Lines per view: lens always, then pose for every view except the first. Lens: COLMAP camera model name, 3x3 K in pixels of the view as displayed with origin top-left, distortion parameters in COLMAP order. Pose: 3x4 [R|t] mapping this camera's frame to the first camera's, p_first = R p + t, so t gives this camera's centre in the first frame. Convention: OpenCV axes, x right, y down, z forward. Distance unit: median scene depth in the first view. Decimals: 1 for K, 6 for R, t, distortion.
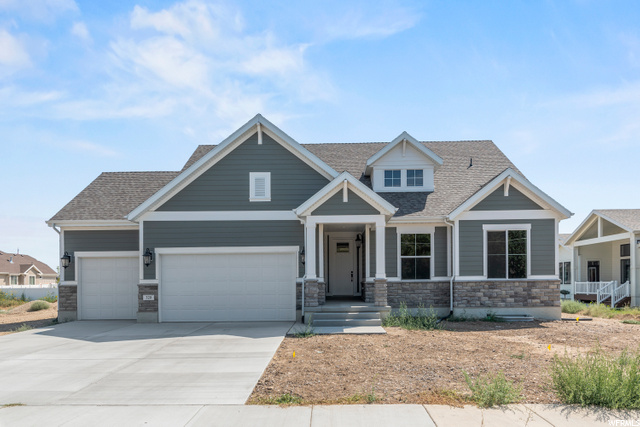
lens RADIAL K [[408.9, 0, 320.2], [0, 408.9, 303.4], [0, 0, 1]] dist [-0.000759, -0.000980]
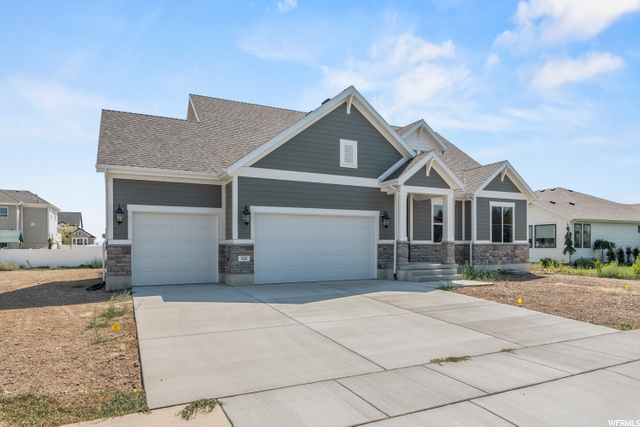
lens RADIAL K [[401.7, 0, 329.1], [0, 401.7, 265.6], [0, 0, 1]] dist [-0.002001, -0.000676]
pose [[0.888104, -0.015272, 0.459389, -0.655203], [0.016774, 0.999859, 0.000812, 0.004215], [-0.459336, 0.006984, 0.888235, 0.093087]]
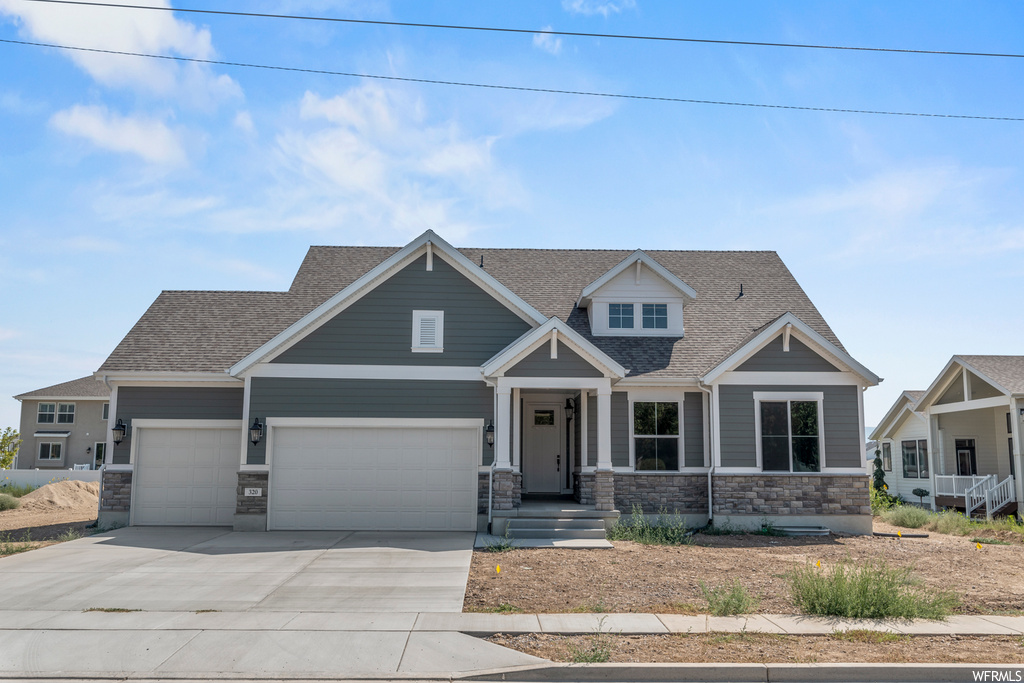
lens RADIAL K [[835.2, 0, 506.7], [0, 835.2, 402.6], [0, 0, 1]] dist [-0.000581, 0.000294]
pose [[0.999123, 0.019018, 0.037316, -0.063646], [-0.014206, 0.992029, -0.125205, 0.004927], [-0.039400, 0.124565, 0.991429, -0.357802]]
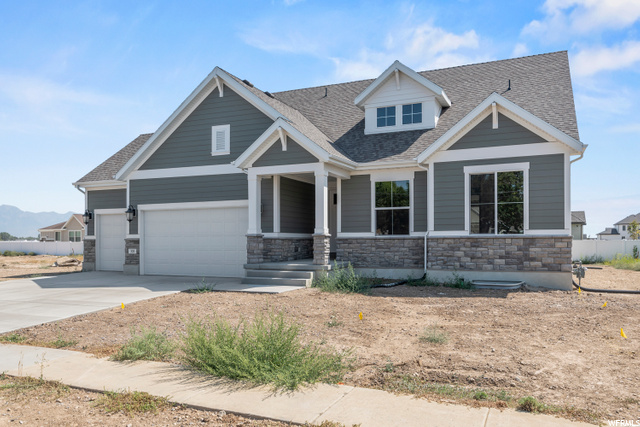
lens RADIAL K [[466.9, 0, 318.8], [0, 466.9, 261.9], [0, 0, 1]] dist [0.000693, -0.000364]
pose [[0.926816, 0.023999, -0.374748, 0.480763], [-0.024412, 0.999695, 0.003646, -0.002758], [0.374721, 0.005769, 0.927119, 0.049342]]
